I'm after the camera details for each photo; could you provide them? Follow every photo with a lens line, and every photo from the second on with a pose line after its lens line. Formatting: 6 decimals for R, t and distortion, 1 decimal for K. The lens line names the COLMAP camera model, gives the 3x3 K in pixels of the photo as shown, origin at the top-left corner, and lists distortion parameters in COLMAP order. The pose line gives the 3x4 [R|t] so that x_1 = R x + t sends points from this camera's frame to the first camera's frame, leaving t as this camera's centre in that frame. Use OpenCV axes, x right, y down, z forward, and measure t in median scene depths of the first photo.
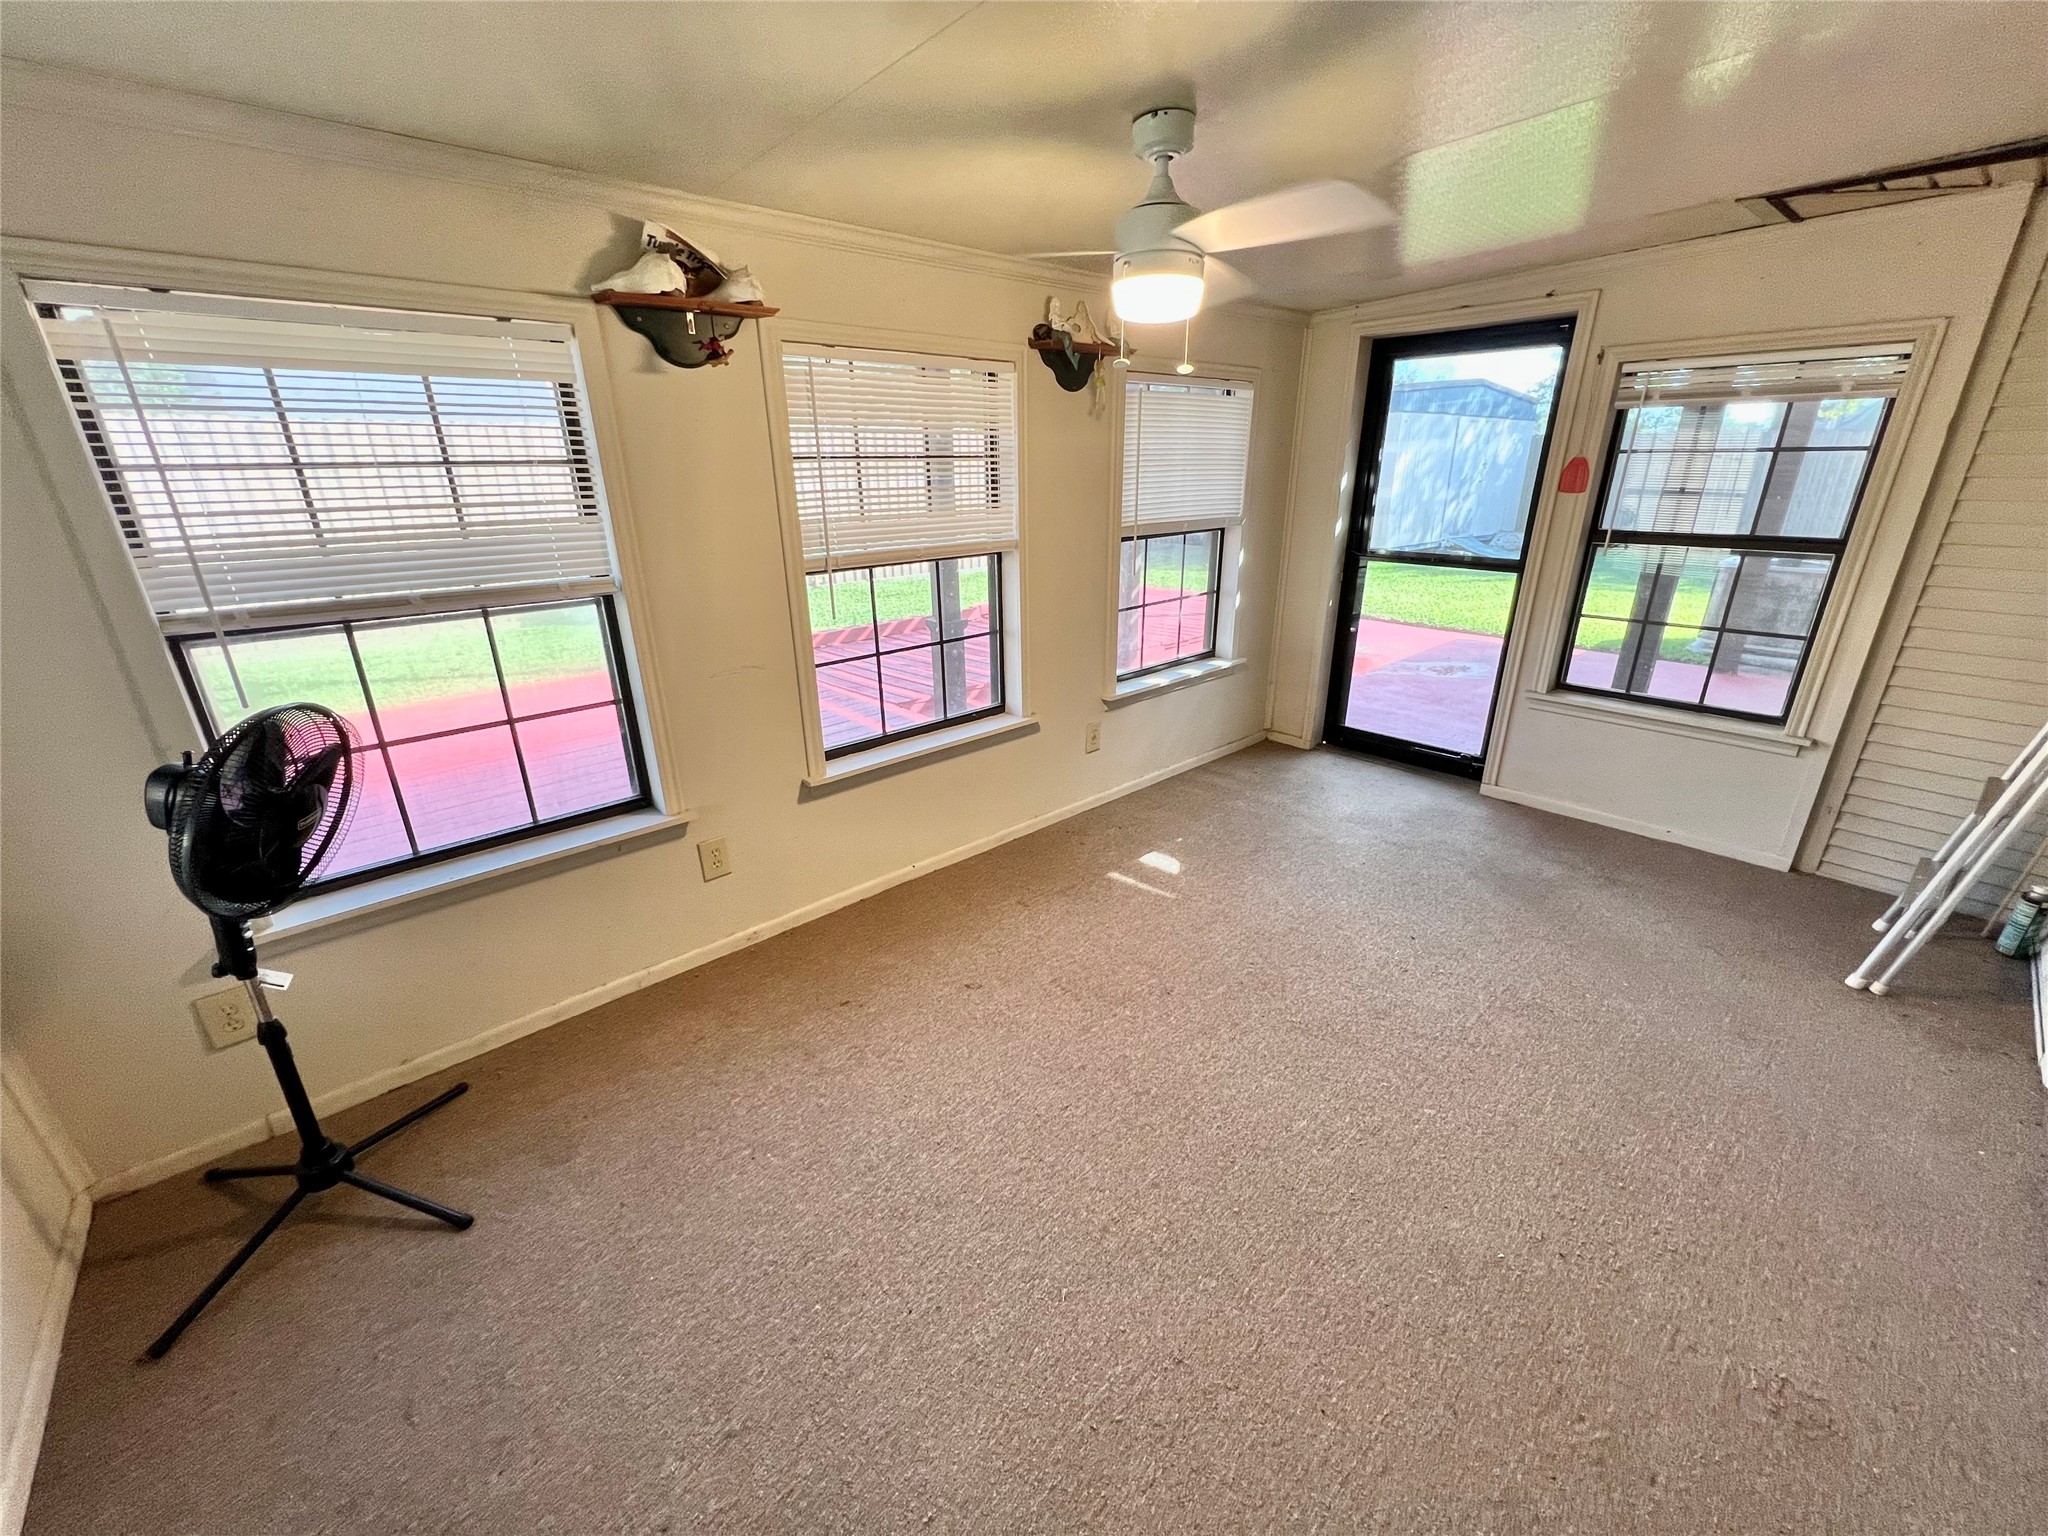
lens RADIAL K [[818.5, 0, 1023.9], [0, 818.5, 774.3], [0, 0, 1]] dist [-0.002842, 0.000437]
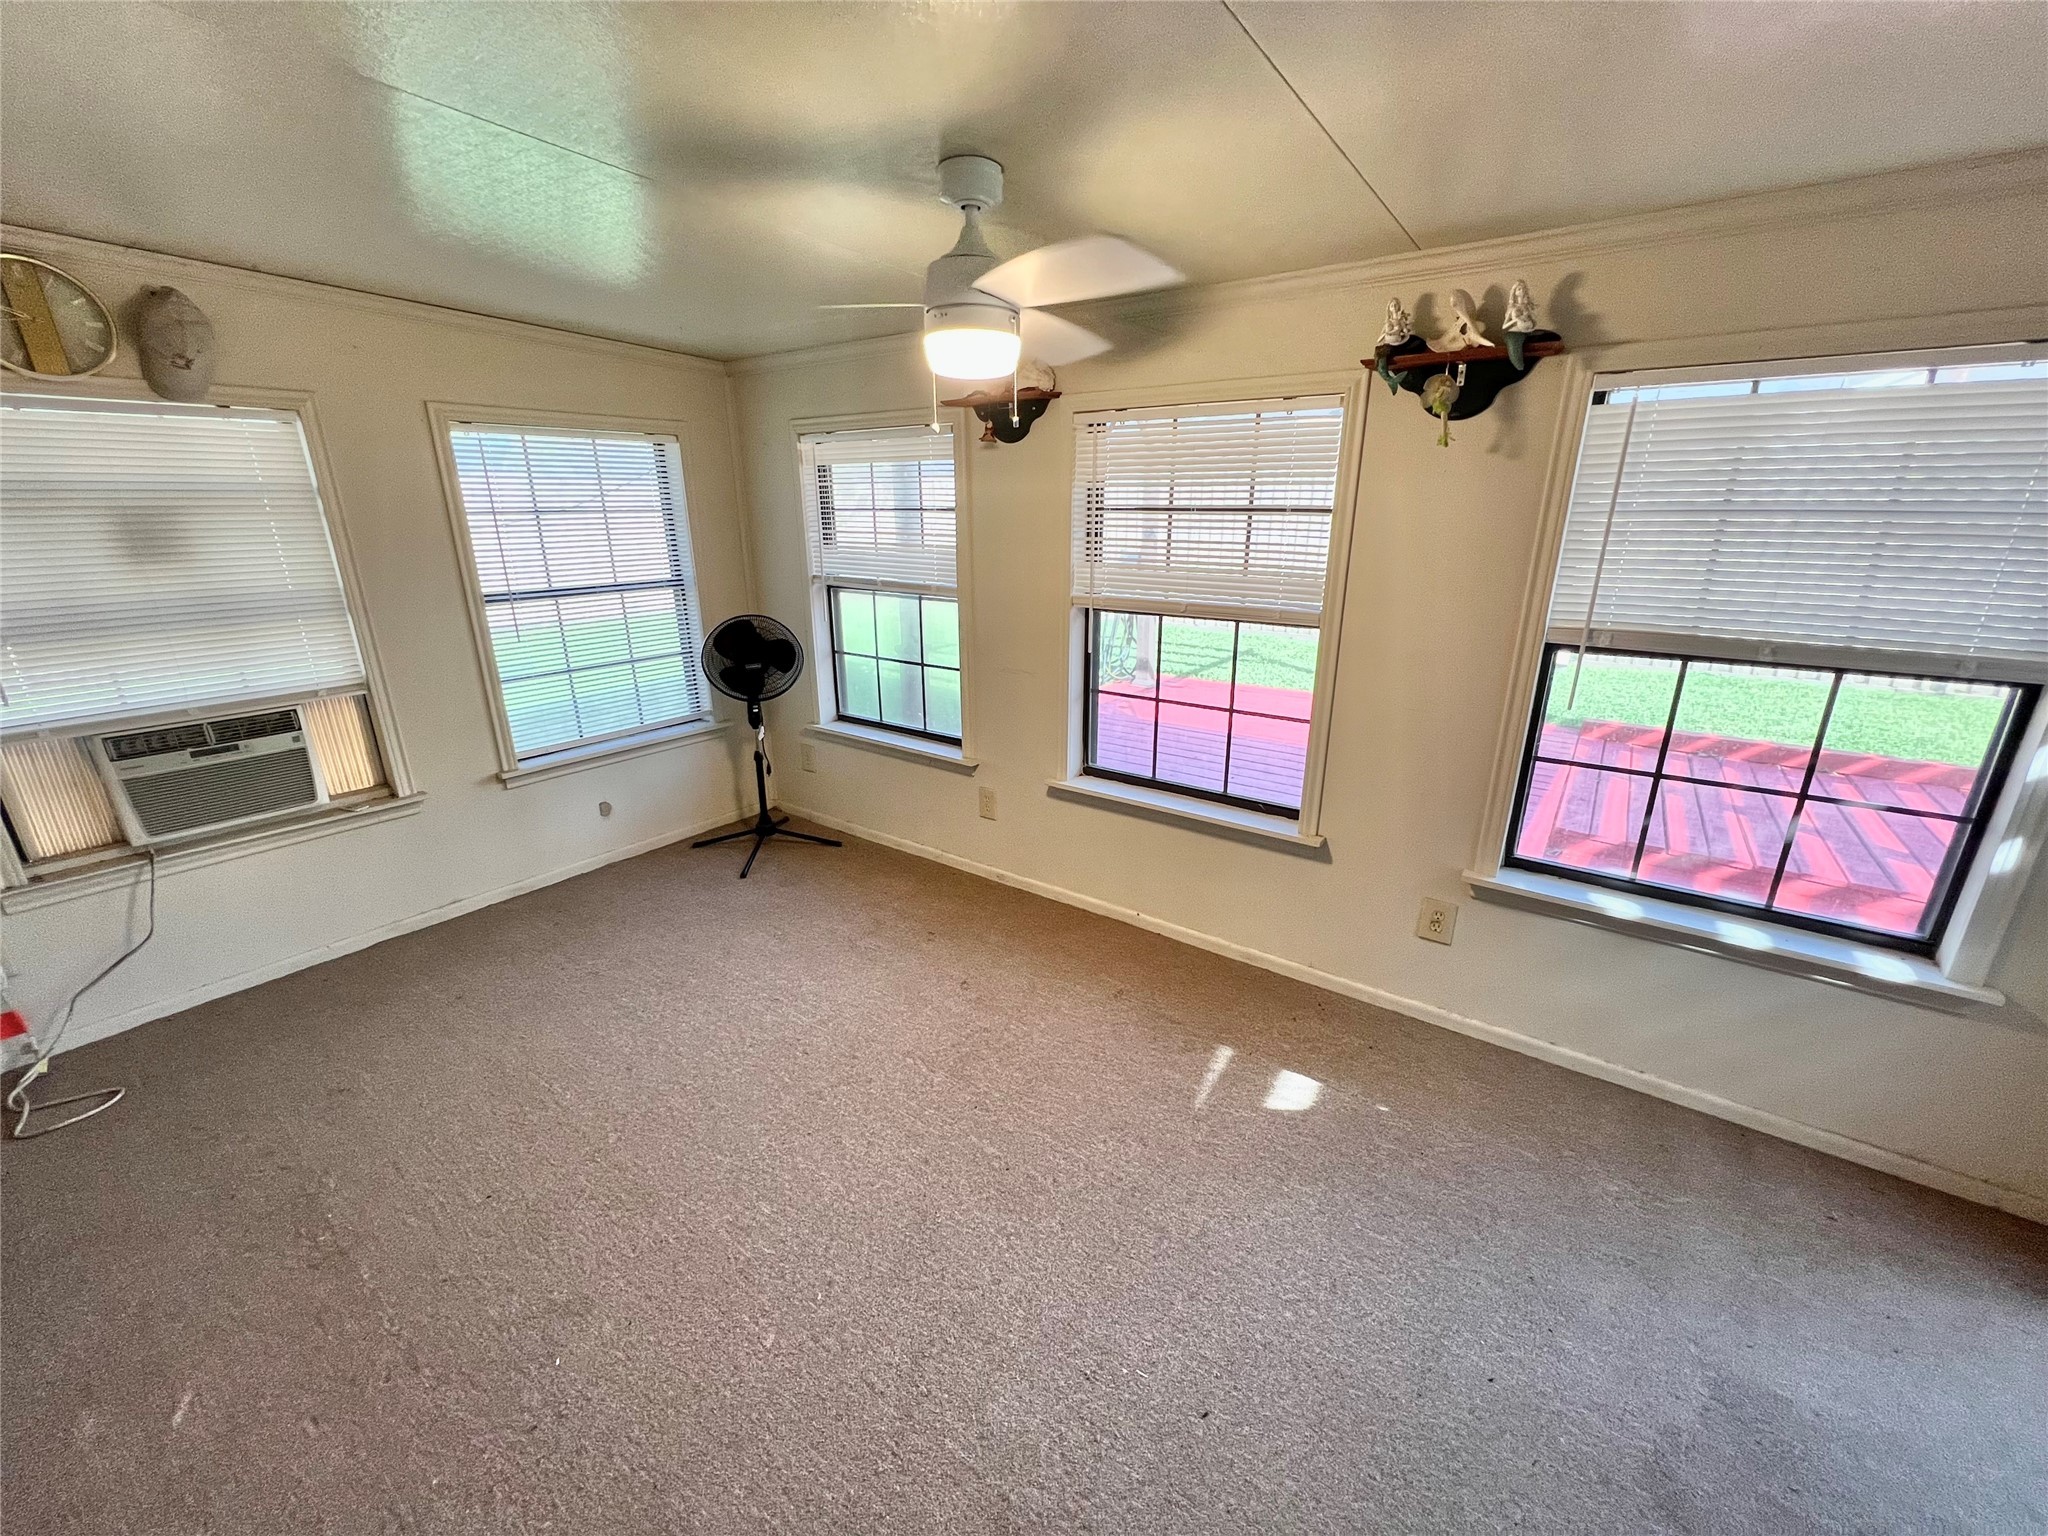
lens RADIAL K [[818.5, 0, 1023.9], [0, 818.5, 774.3], [0, 0, 1]] dist [-0.002842, 0.000437]
pose [[0.200493, 0.321098, -0.925580, 0.770331], [-0.350254, 0.905815, 0.238371, -0.251849], [0.914945, 0.276396, 0.294075, 0.587134]]
